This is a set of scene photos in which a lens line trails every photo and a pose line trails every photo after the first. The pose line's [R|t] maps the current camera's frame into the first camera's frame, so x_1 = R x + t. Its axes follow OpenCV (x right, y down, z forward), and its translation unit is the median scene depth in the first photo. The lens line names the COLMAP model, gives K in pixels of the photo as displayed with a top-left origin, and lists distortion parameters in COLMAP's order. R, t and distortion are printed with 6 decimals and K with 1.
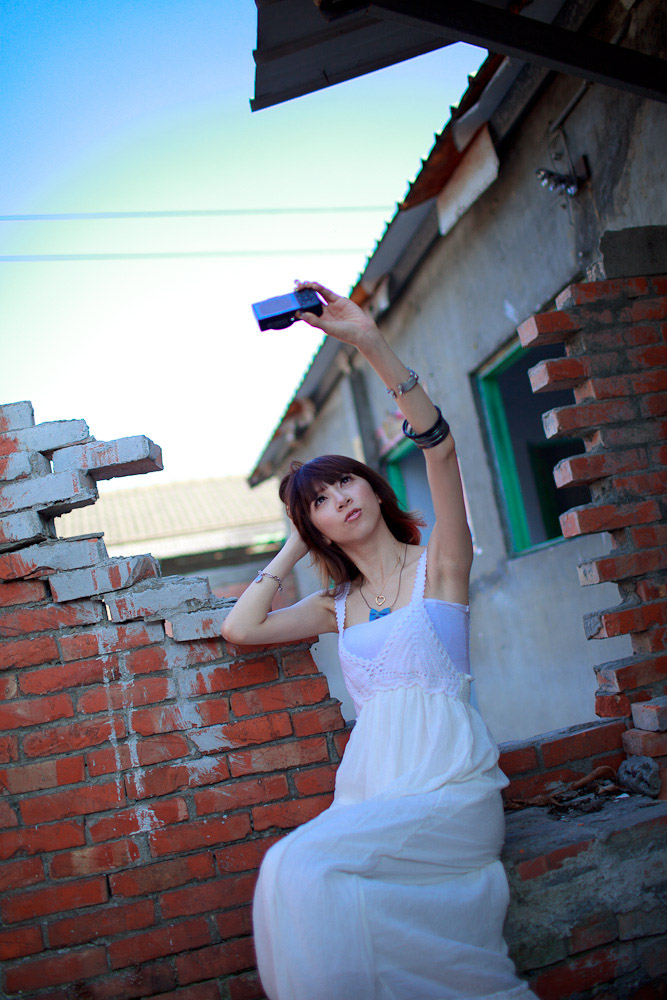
lens RADIAL K [[974.5, 0, 333.5], [0, 974.5, 500.0], [0, 0, 1]] dist [-0.103547, 0.128514]
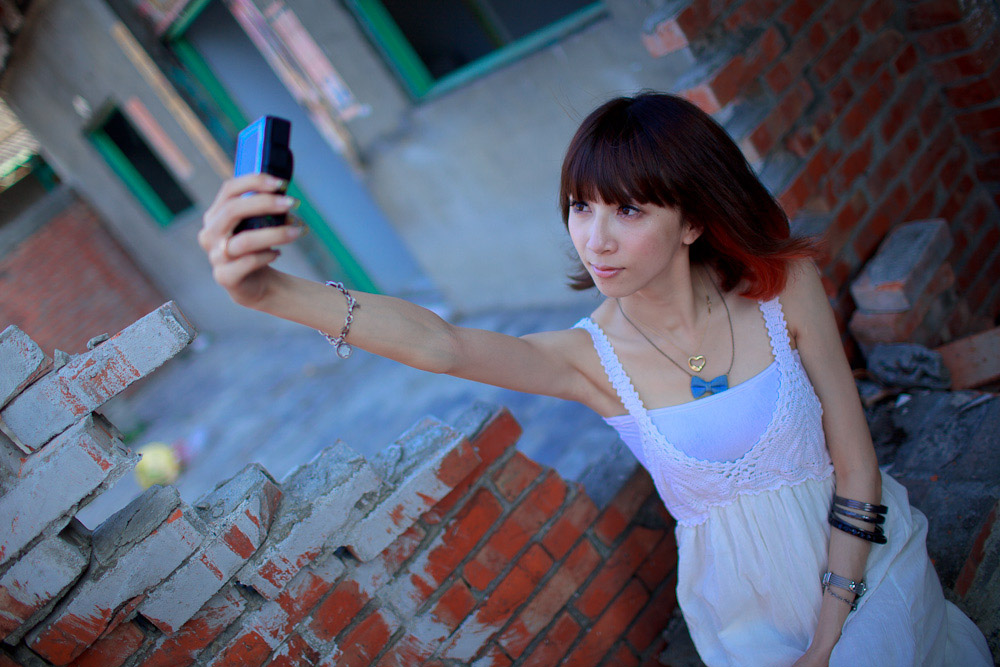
lens RADIAL K [[974.5, 0, 500.0], [0, 974.5, 333.5], [0, 0, 1]] dist [-0.103547, 0.128514]
pose [[0.819297, -0.489994, 0.297755, -0.206293], [0.346173, 0.836702, 0.424376, -0.216253], [-0.457074, -0.244615, 0.855130, 0.458934]]
